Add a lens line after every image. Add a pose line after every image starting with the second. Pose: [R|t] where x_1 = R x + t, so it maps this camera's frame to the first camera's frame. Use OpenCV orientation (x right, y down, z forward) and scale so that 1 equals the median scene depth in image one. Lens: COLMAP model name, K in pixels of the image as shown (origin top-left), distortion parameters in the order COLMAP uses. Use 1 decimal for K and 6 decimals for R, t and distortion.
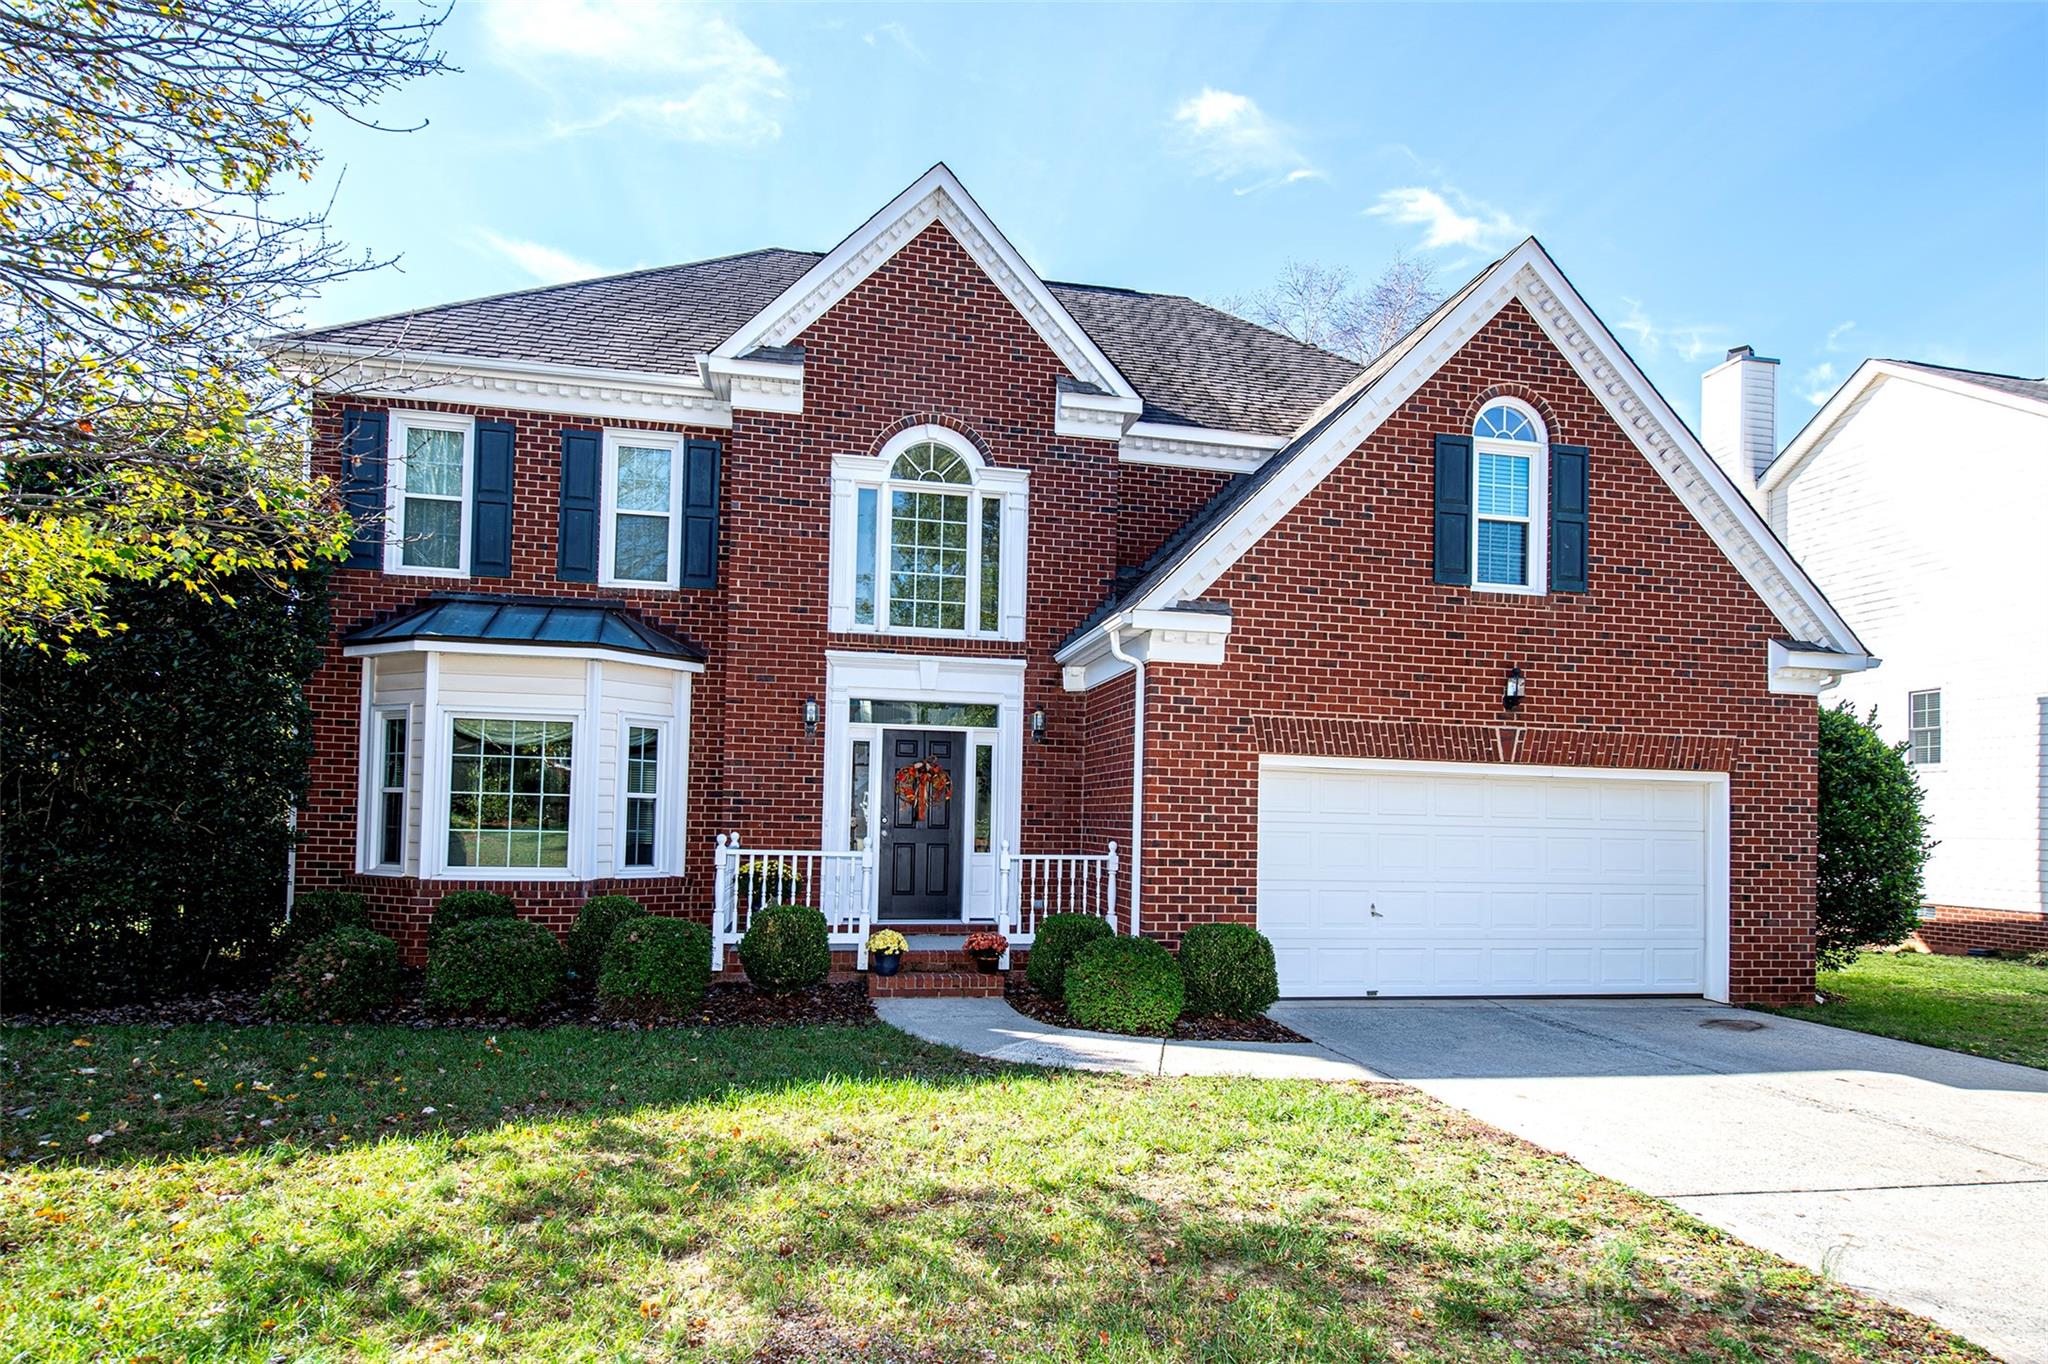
lens RADIAL K [[1025.8, 0, 1025.5], [0, 1025.8, 717.4], [0, 0, 1]] dist [0.015684, -0.000028]
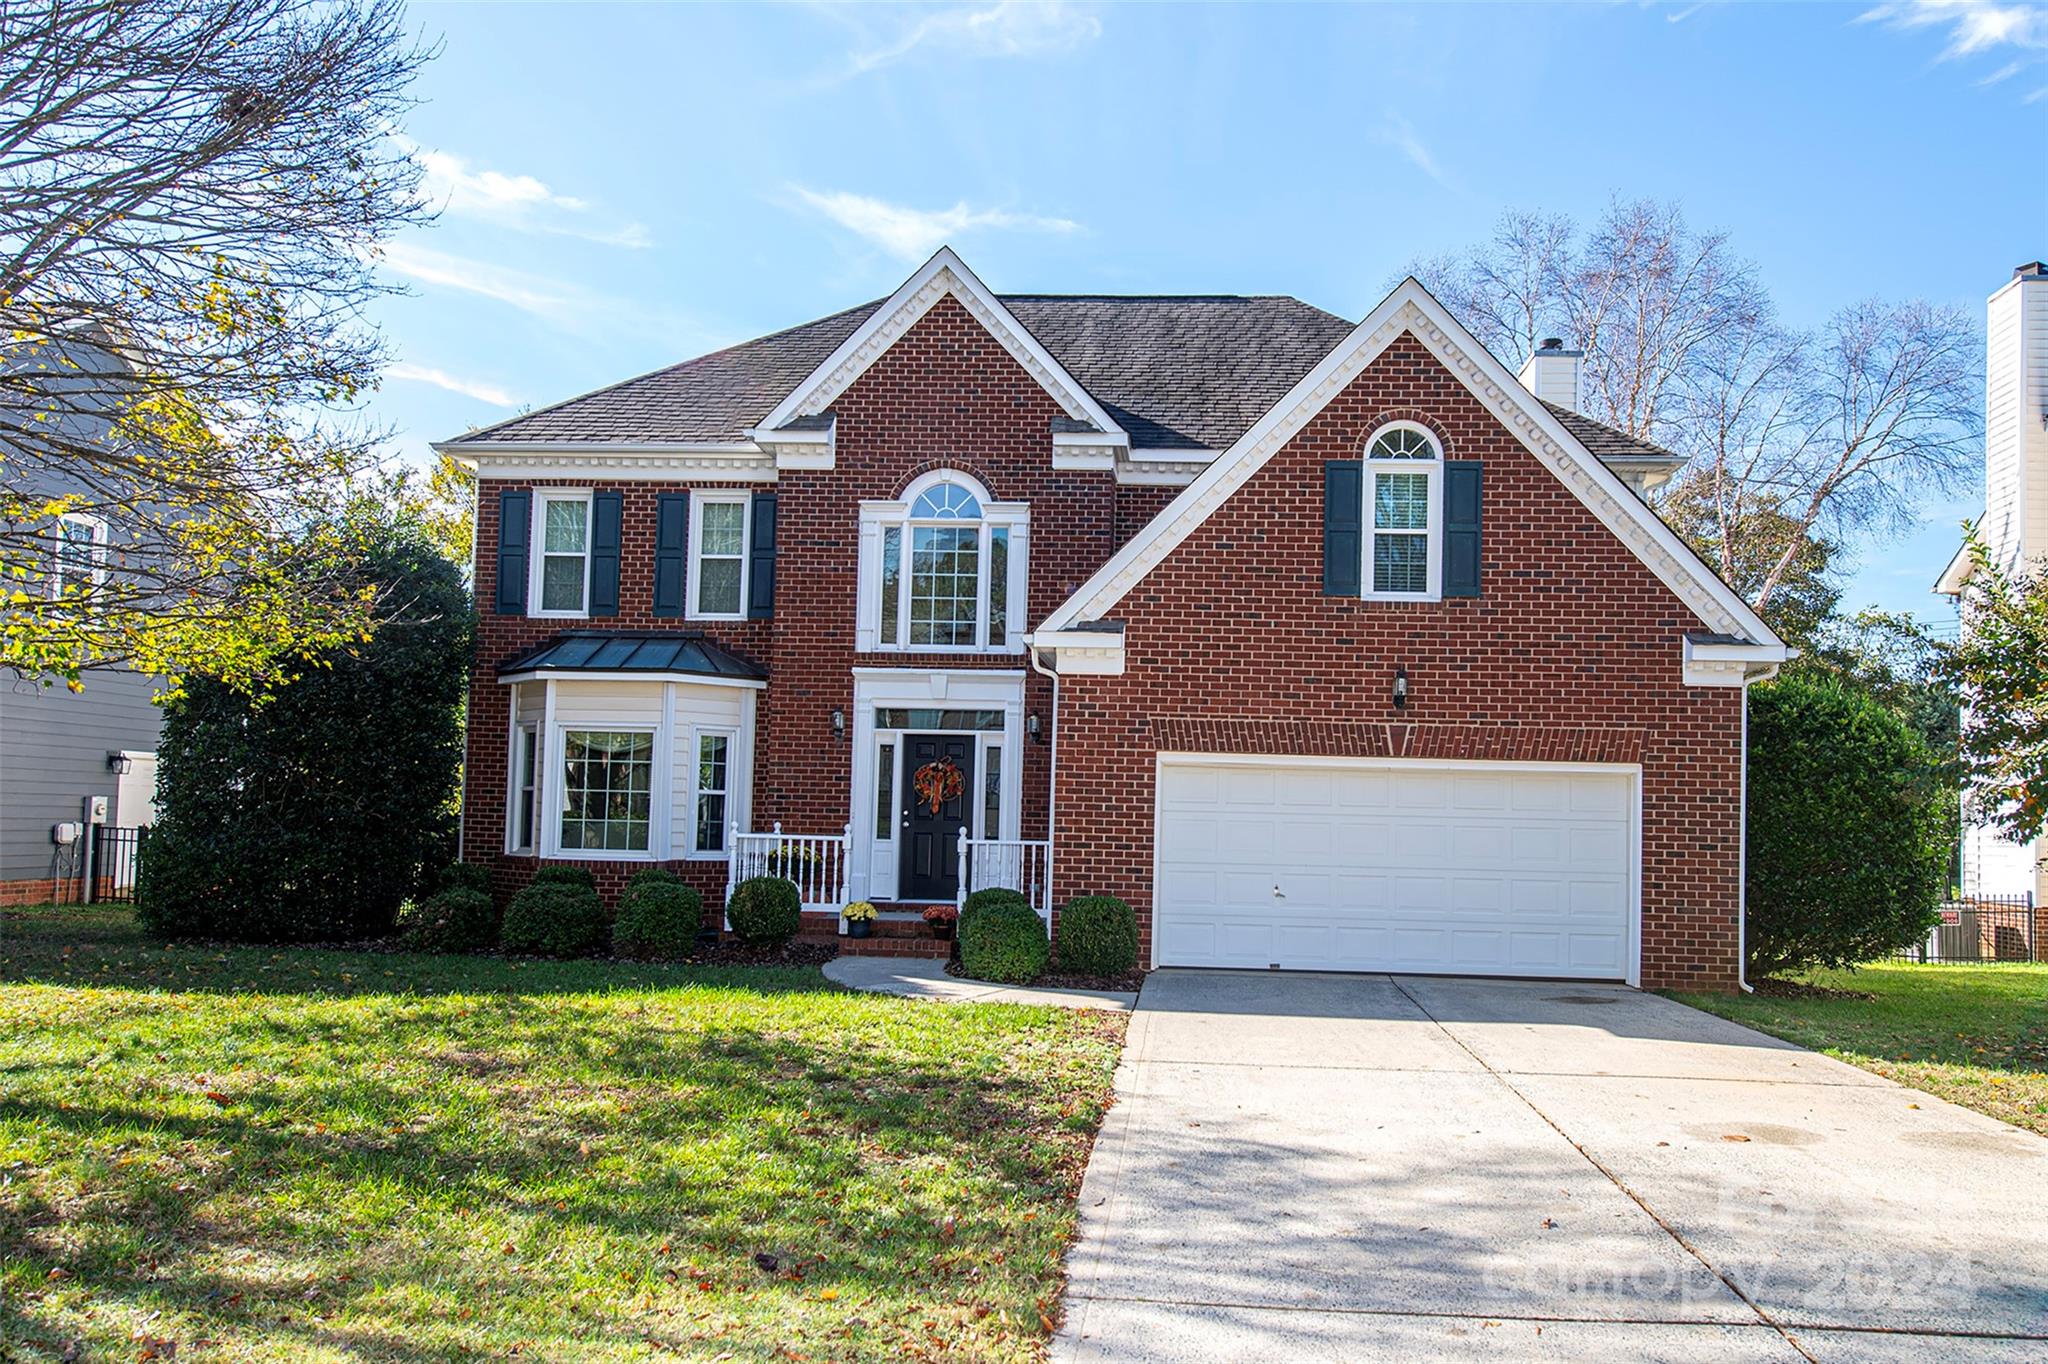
lens RADIAL K [[1077.4, 0, 1024.0], [0, 1077.4, 682.0], [0, 0, 1]] dist [0.016153, 0.000038]
pose [[0.975689, -0.026790, -0.217516, 0.315339], [0.019775, 0.999214, -0.034367, -0.003216], [0.218266, 0.029230, 0.975451, -0.192179]]
